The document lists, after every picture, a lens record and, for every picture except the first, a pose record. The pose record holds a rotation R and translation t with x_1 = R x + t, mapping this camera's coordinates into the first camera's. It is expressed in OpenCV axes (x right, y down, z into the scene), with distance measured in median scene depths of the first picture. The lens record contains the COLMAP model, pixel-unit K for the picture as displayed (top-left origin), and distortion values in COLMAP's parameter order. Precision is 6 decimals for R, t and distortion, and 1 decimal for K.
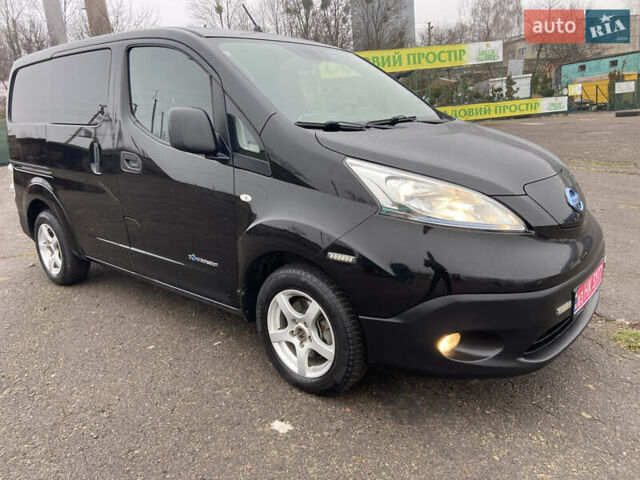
lens RADIAL K [[481.3, 0, 321.3], [0, 481.3, 237.9], [0, 0, 1]] dist [0.112959, -0.128832]
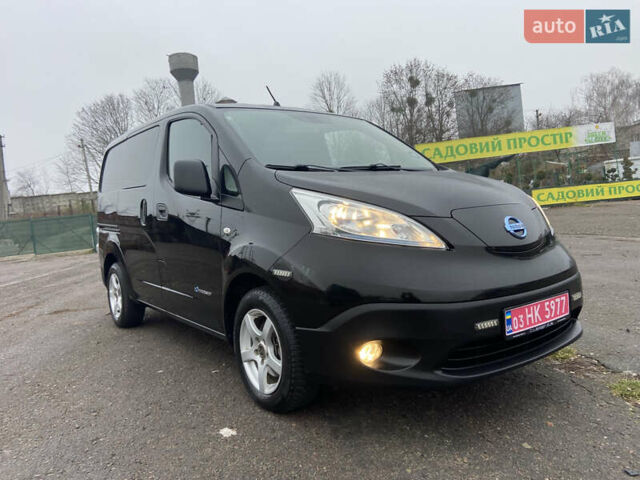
lens RADIAL K [[481.3, 0, 320.3], [0, 481.3, 237.2], [0, 0, 1]] dist [0.112959, -0.128832]
pose [[0.974538, -0.005116, -0.224162, 0.330963], [-0.035686, 0.983458, -0.177585, 0.134023], [0.221363, 0.181062, 0.958235, -0.063171]]
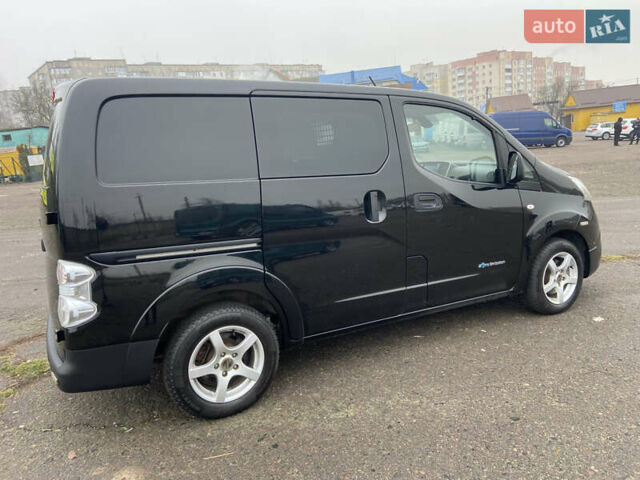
lens RADIAL K [[481.3, 0, 320.9], [0, 481.3, 237.8], [0, 0, 1]] dist [0.112959, -0.128832]
pose [[0.366159, -0.136665, 0.920462, -1.942681], [0.269106, 0.962443, 0.035848, -0.233431], [-0.890791, 0.234576, 0.389185, 1.037509]]
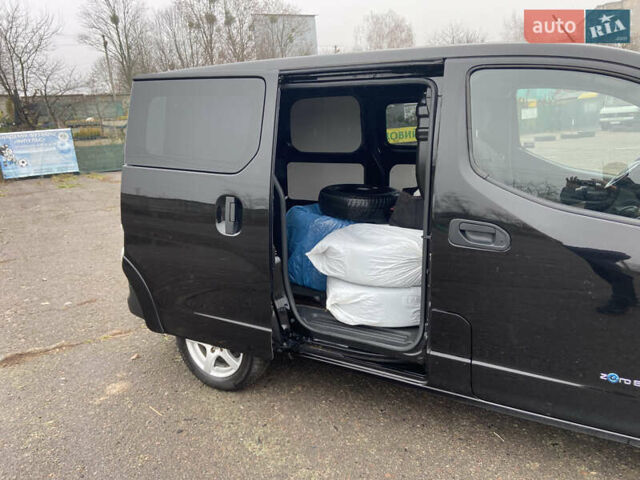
lens RADIAL K [[481.3, 0, 314.4], [0, 481.3, 244.7], [0, 0, 1]] dist [0.112959, -0.128832]
pose [[0.978993, -0.032852, 0.201228, -0.963534], [0.037246, 0.999142, -0.018086, -0.176667], [-0.200461, 0.025201, 0.979377, 0.492213]]
